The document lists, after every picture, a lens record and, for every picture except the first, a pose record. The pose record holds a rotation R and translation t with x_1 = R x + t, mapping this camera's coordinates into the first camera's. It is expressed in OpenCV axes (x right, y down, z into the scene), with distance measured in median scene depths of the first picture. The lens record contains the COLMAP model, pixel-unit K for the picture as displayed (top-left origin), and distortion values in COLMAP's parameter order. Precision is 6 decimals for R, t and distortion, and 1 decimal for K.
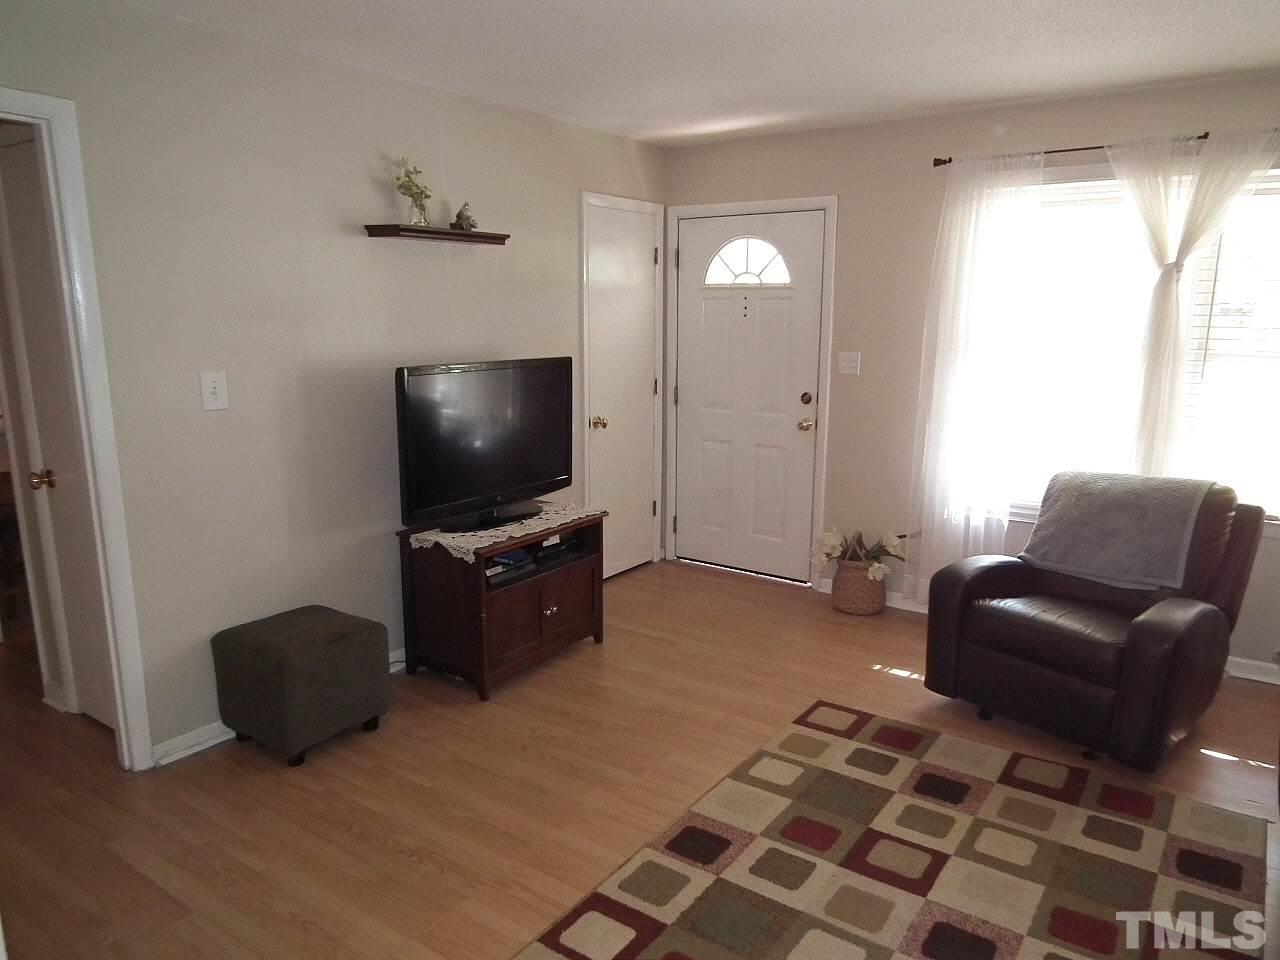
lens RADIAL K [[876.1, 0, 653.3], [0, 876.1, 496.3], [0, 0, 1]] dist [-0.003034, -0.003943]
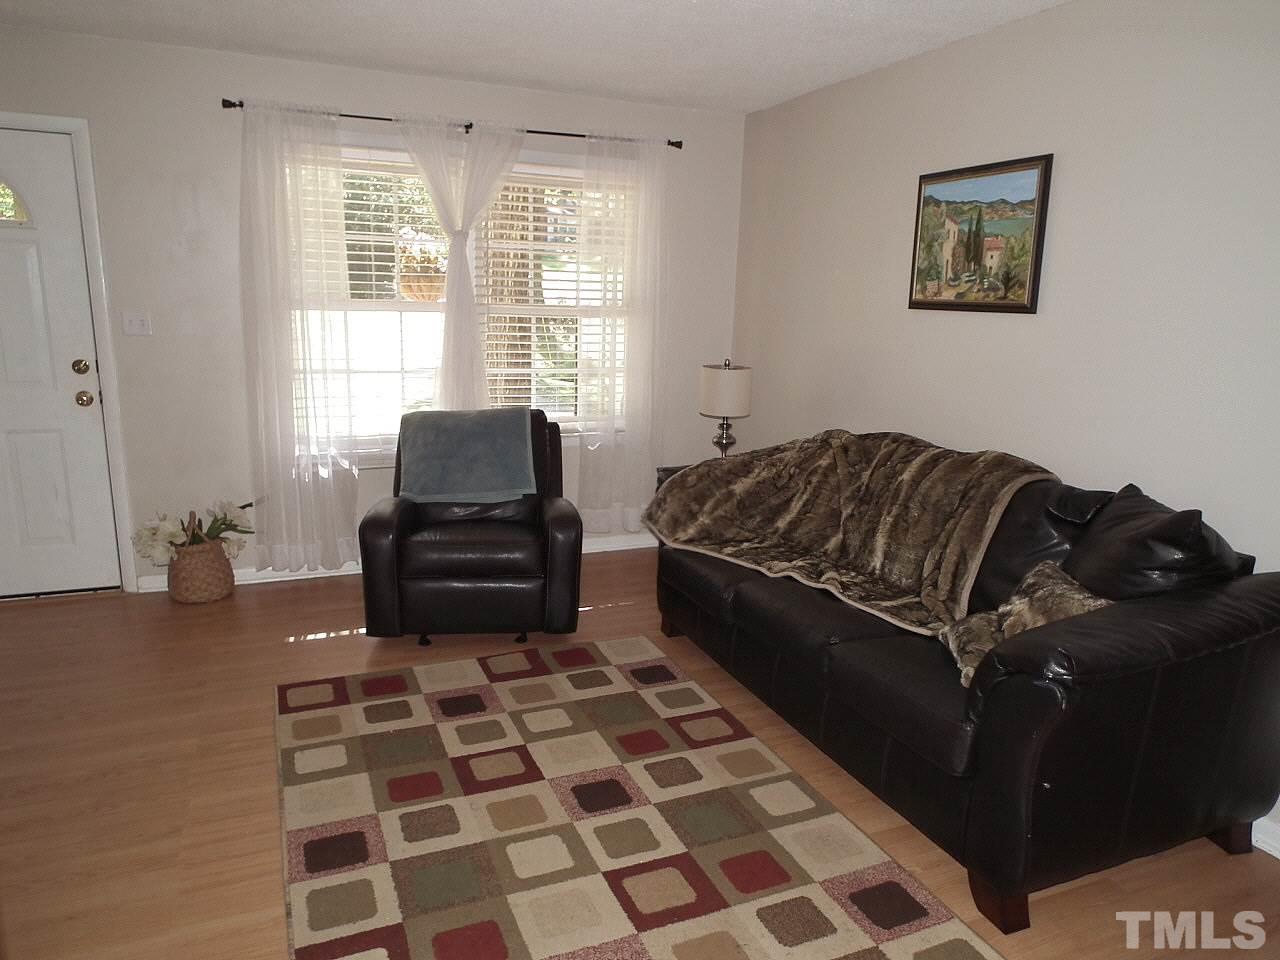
lens RADIAL K [[876.1, 0, 653.3], [0, 876.1, 496.3], [0, 0, 1]] dist [-0.003034, -0.003943]
pose [[0.525463, -0.182350, 0.831046, -0.416334], [0.149264, 0.981371, 0.120957, -0.020245], [-0.837621, 0.060487, 0.542893, 0.192581]]
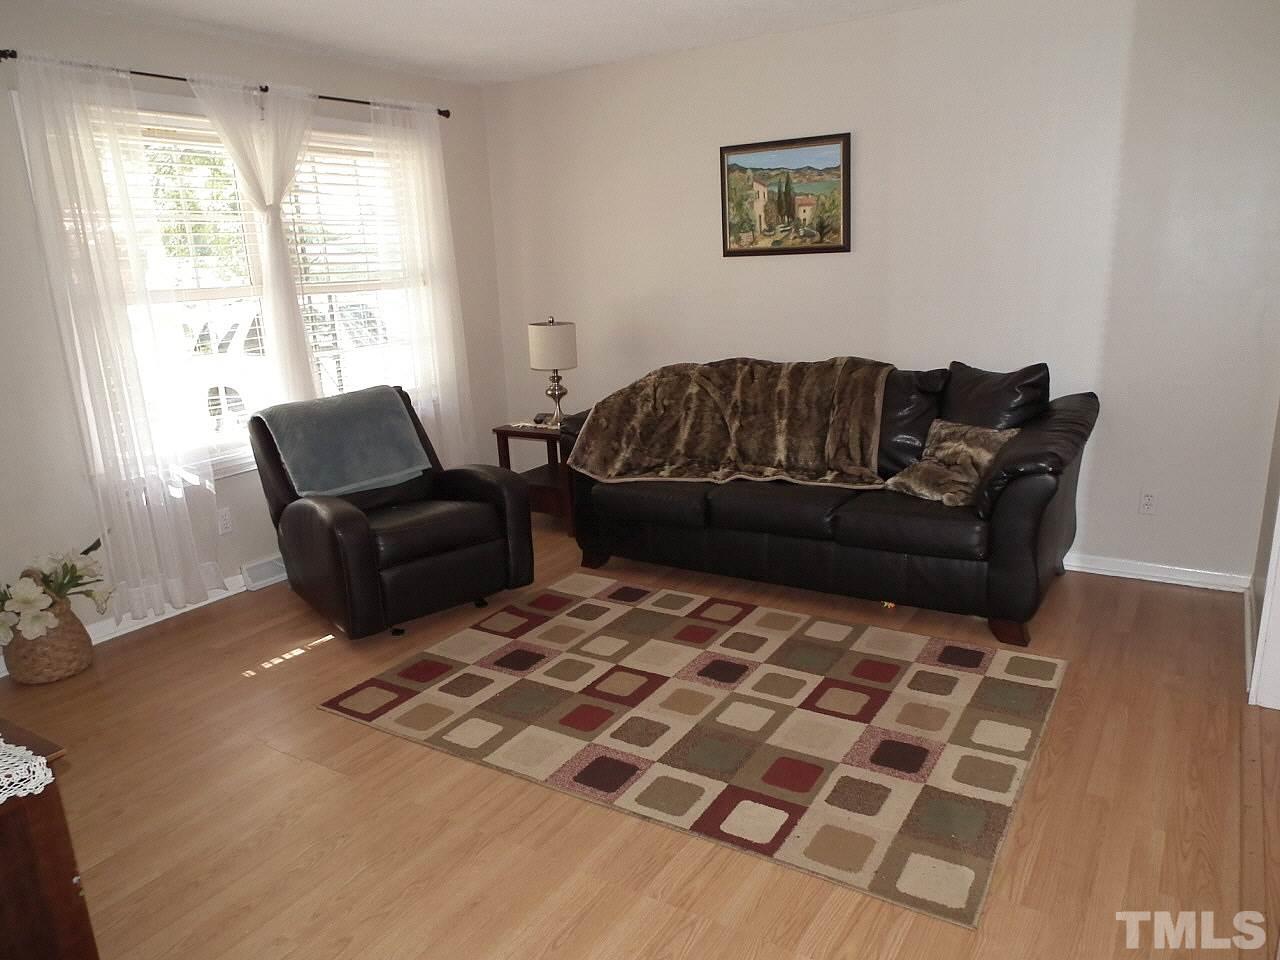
lens RADIAL K [[889.6, 0, 651.1], [0, 889.6, 502.3], [0, 0, 1]] dist [-0.001415, -0.001849]
pose [[-0.048519, -0.269987, 0.961641, -0.762271], [0.242364, 0.930819, 0.273562, -0.139882], [-0.968972, 0.246340, 0.020272, 0.773432]]
